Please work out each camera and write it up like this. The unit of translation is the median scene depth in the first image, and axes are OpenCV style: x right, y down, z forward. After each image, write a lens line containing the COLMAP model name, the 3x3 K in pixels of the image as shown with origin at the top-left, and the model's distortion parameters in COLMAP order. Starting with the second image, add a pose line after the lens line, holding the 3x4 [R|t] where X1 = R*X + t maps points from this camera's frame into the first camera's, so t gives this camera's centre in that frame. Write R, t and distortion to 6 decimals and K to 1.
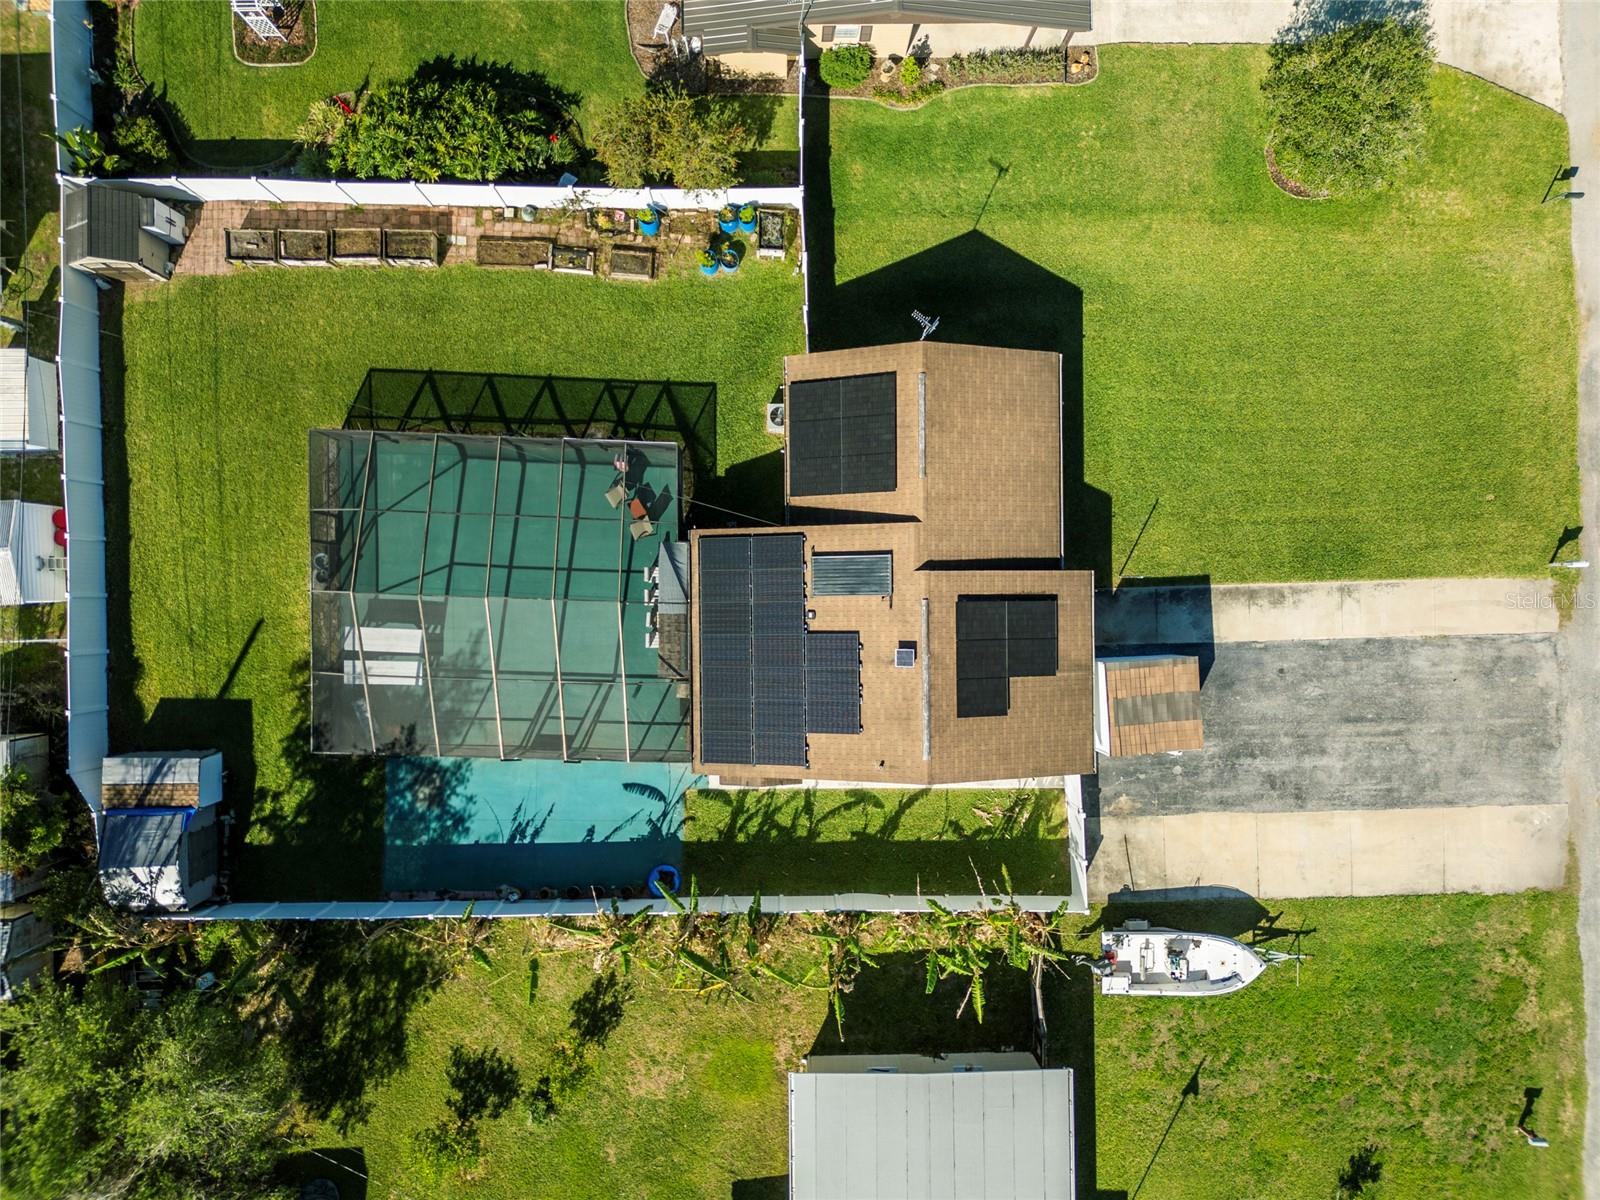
lens RADIAL K [[1122.5, 0, 800.0], [0, 1122.5, 600.0], [0, 0, 1]] dist [0.060579, -0.065249]
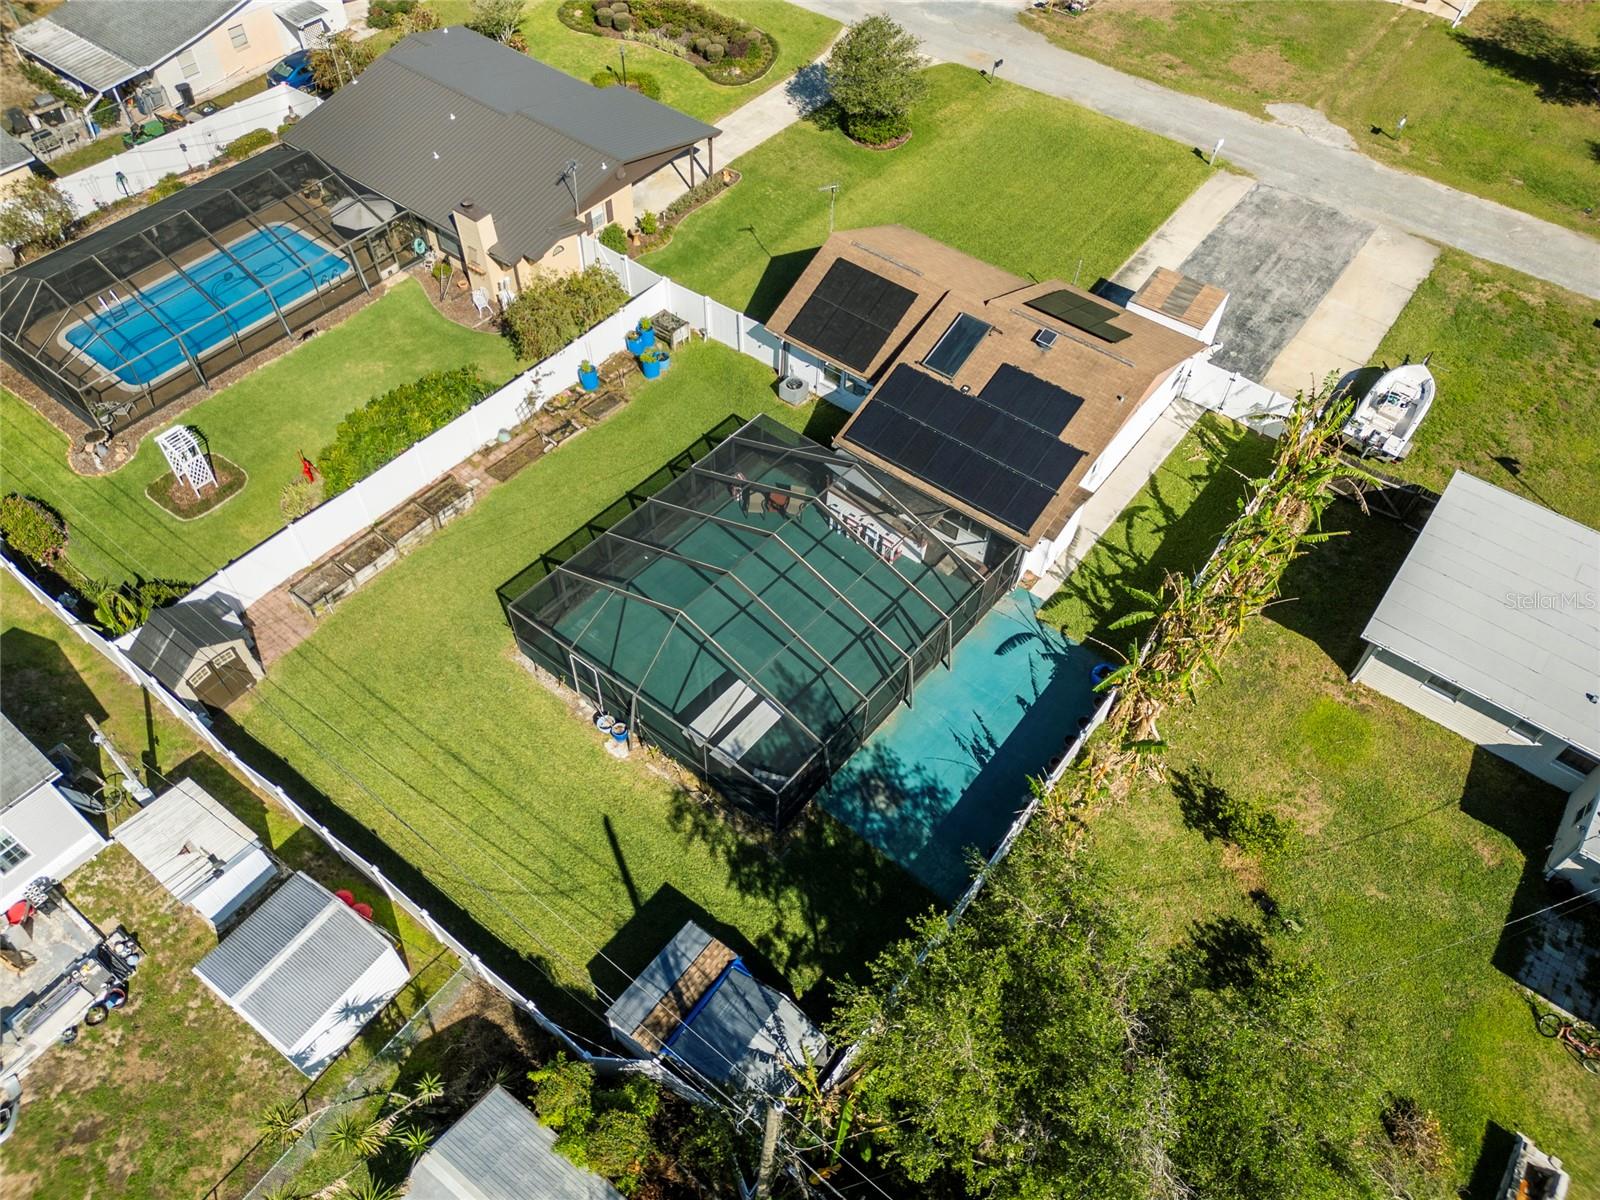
lens RADIAL K [[1122.5, 0, 800.0], [0, 1122.5, 600.0], [0, 0, 1]] dist [0.060579, -0.065249]
pose [[0.615455, -0.613707, 0.494550, -0.697874], [0.787928, 0.494695, -0.366670, 0.358552], [-0.019624, 0.615339, 0.788019, 0.234948]]
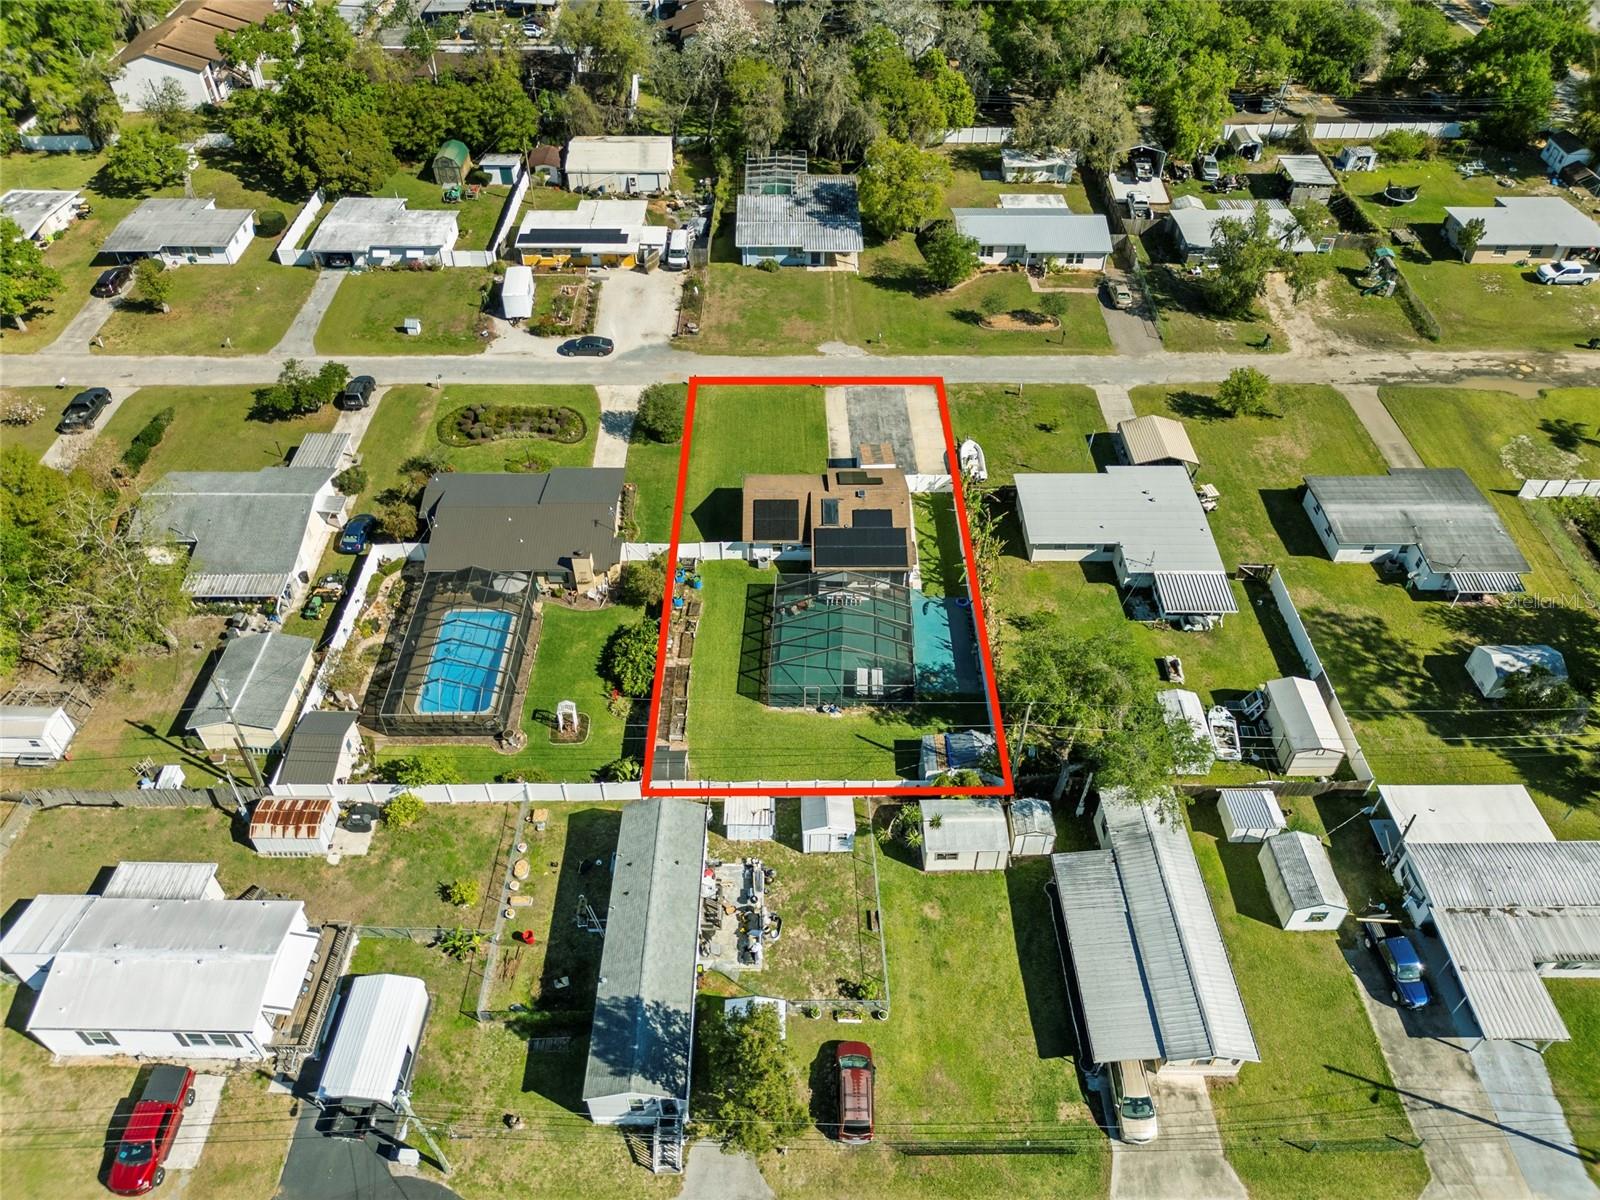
lens RADIAL K [[1122.5, 0, 800.0], [0, 1122.5, 600.0], [0, 0, 1]] dist [0.060579, -0.065249]
pose [[0.000515, -0.703534, 0.710661, -1.749979], [0.999955, 0.007126, 0.006329, -0.098166], [-0.009517, 0.710626, 0.703506, -0.613729]]
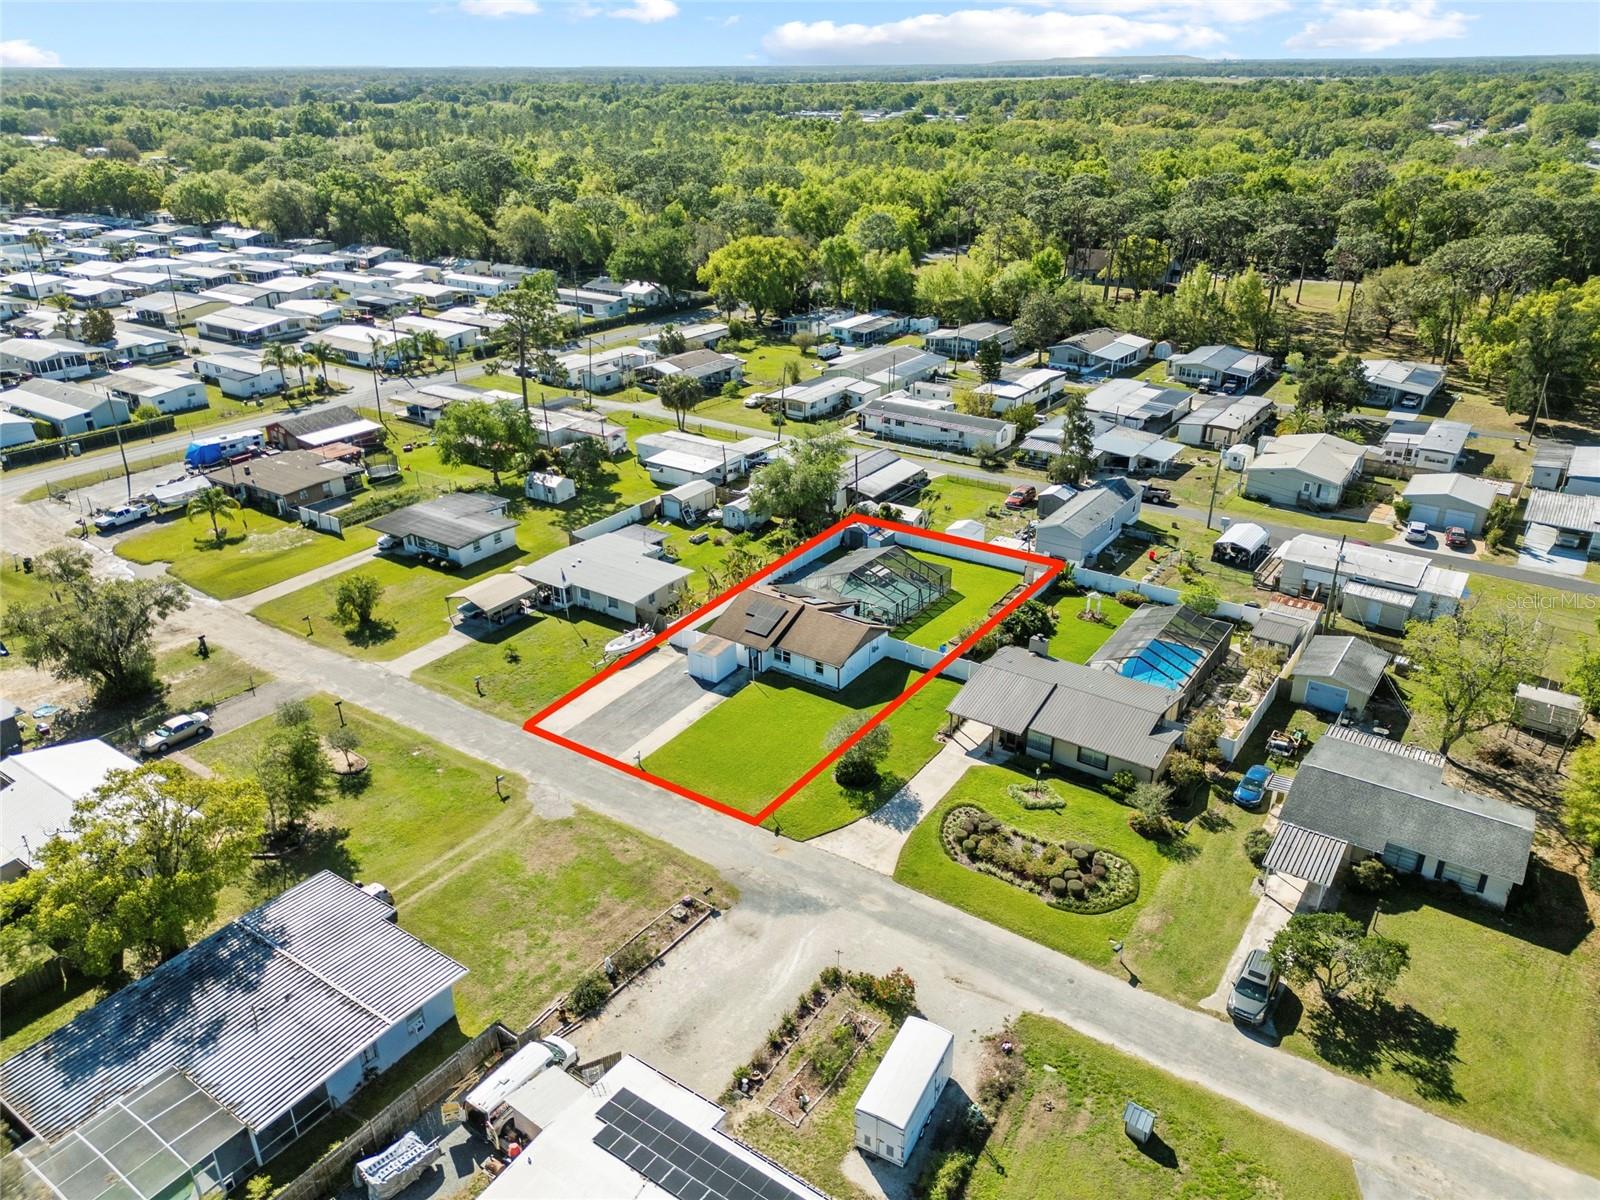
lens RADIAL K [[1122.5, 0, 800.0], [0, 1122.5, 600.0], [0, 0, 1]] dist [0.060579, -0.065249]
pose [[-0.570413, 0.336657, -0.749194, 2.012097], [-0.821354, -0.236818, 0.518937, -1.355484], [-0.002719, 0.911361, 0.411598, -0.190393]]
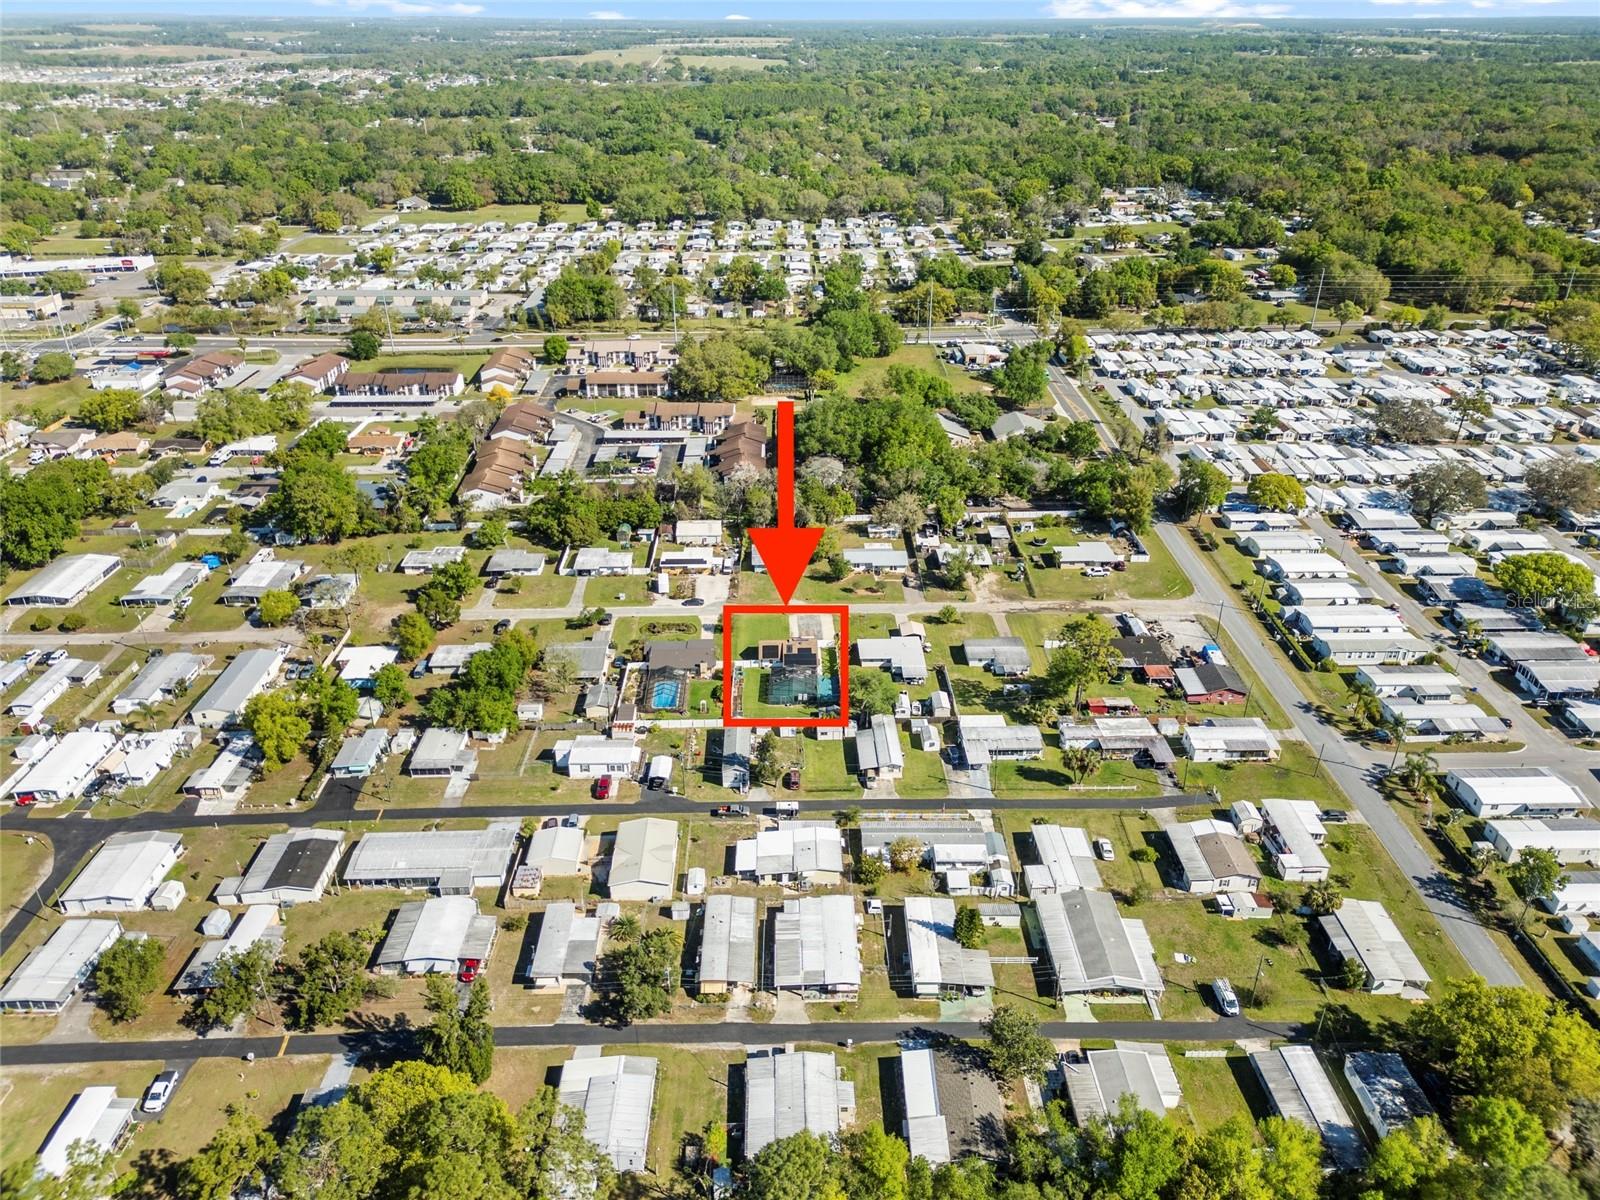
lens RADIAL K [[1122.5, 0, 800.0], [0, 1122.5, 600.0], [0, 0, 1]] dist [0.060579, -0.065249]
pose [[-0.018195, -0.470128, 0.882411, -5.676603], [0.999818, -0.003516, 0.018743, -0.084254], [-0.005709, 0.882591, 0.470106, -2.474420]]
